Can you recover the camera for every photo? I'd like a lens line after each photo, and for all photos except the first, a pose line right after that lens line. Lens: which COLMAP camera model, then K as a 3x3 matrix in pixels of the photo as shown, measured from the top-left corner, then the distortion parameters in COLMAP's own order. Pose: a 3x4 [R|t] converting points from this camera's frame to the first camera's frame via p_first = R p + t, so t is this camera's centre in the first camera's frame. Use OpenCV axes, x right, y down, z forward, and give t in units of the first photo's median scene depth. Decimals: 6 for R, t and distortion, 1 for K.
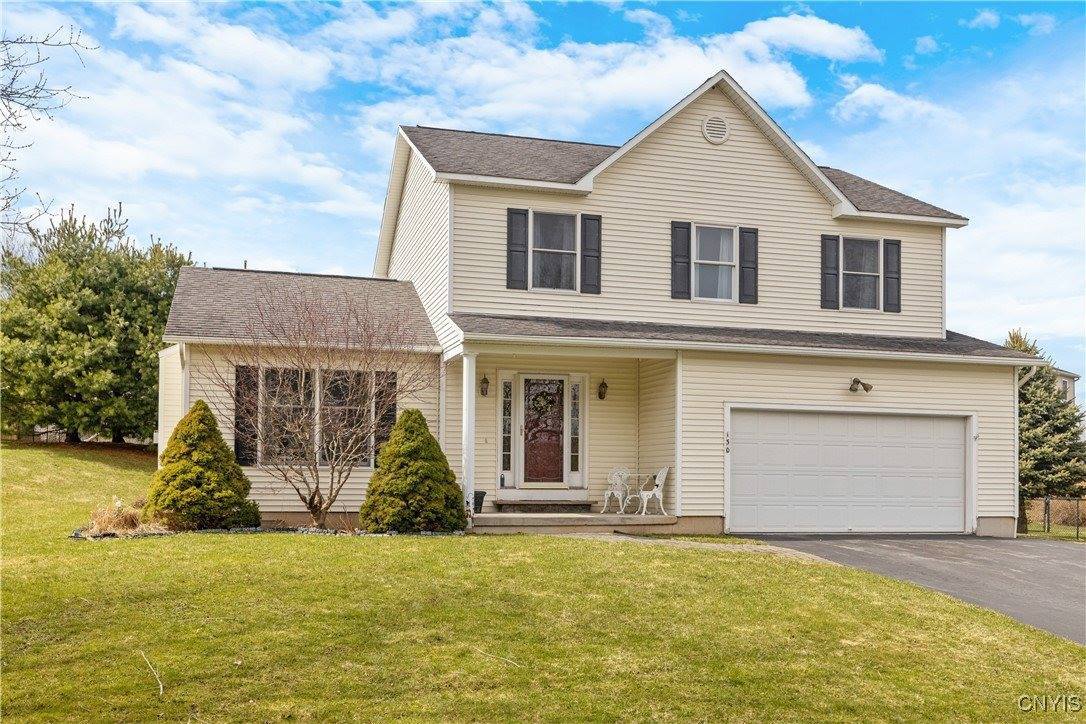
lens RADIAL K [[1001.5, 0, 543.0], [0, 1001.5, 362.0], [0, 0, 1]] dist [-0.003525, 0.000399]
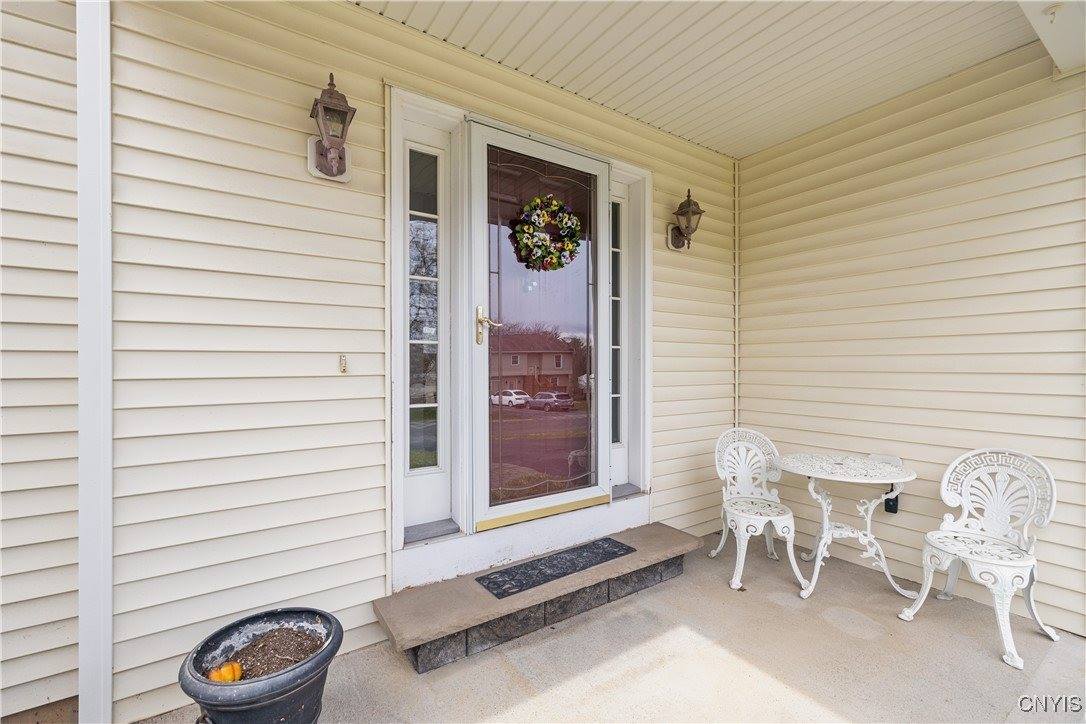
lens RADIAL K [[459.0, 0, 544.1], [0, 459.0, 356.8], [0, 0, 1]] dist [0.000173, 0.000183]
pose [[0.946468, -0.013202, 0.322528, -0.045804], [-0.013095, 0.996770, 0.079229, 0.066402], [-0.322533, -0.079211, 0.943238, 0.867507]]
